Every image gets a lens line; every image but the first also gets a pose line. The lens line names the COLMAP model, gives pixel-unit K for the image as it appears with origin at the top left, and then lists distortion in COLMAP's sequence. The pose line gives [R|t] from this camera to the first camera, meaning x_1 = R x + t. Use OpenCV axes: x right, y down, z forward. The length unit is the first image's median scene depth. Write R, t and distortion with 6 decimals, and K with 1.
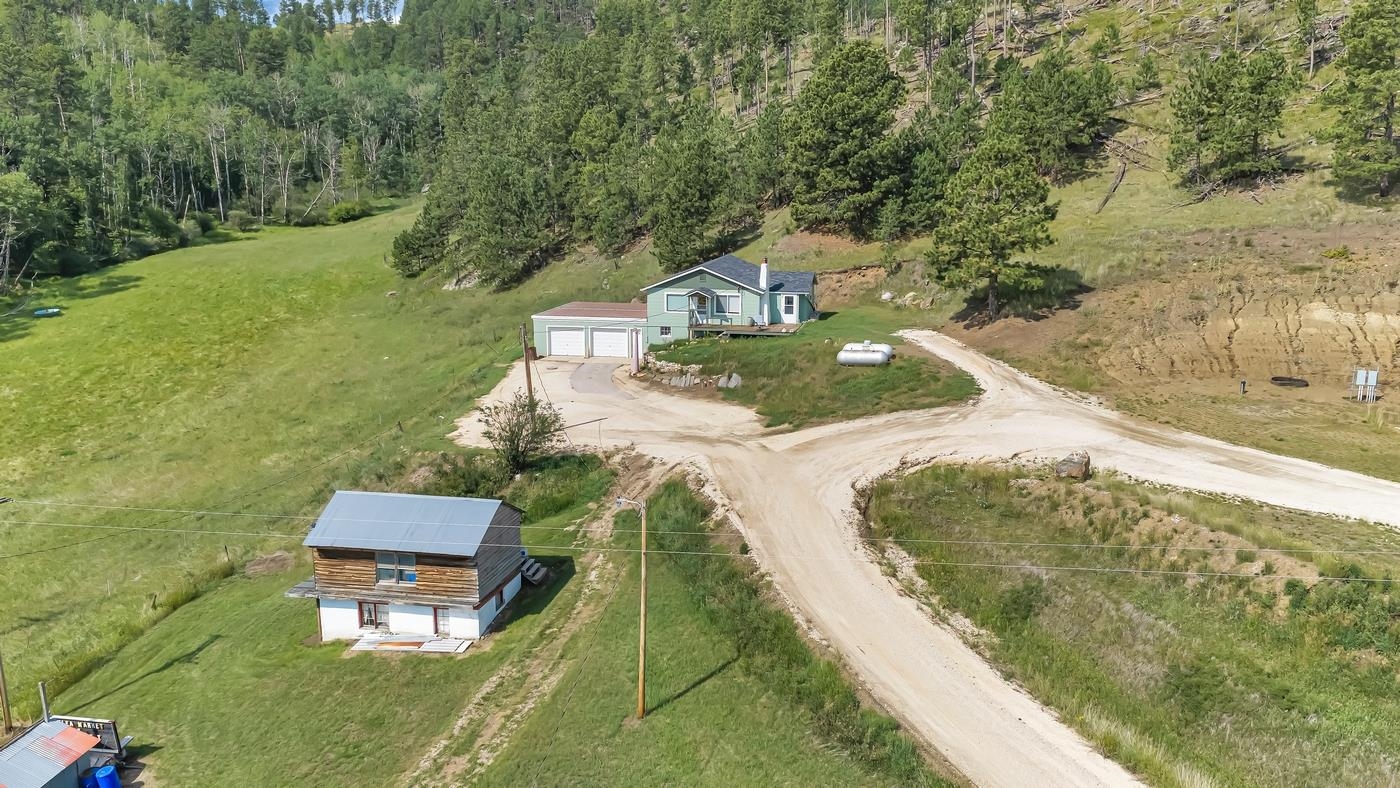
lens RADIAL K [[1160.9, 0, 700.0], [0, 1160.9, 394.0], [0, 0, 1]] dist [0.104963, -0.082395]
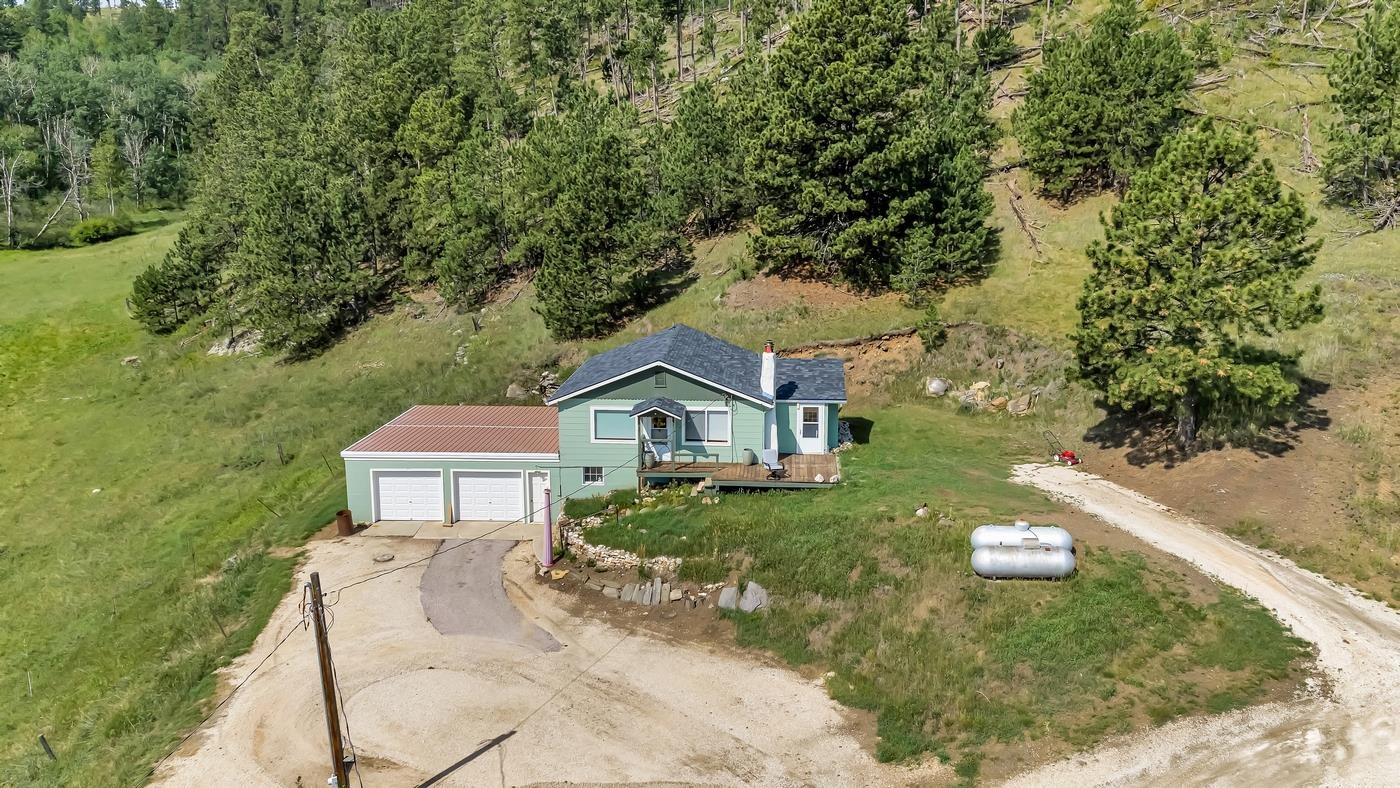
lens RADIAL K [[1160.9, 0, 700.0], [0, 1160.9, 394.0], [0, 0, 1]] dist [0.104963, -0.082395]
pose [[0.988969, -0.030091, 0.145035, -0.041210], [0.030578, 0.999532, -0.001133, -0.063772], [-0.144933, 0.005556, 0.989426, 0.310009]]
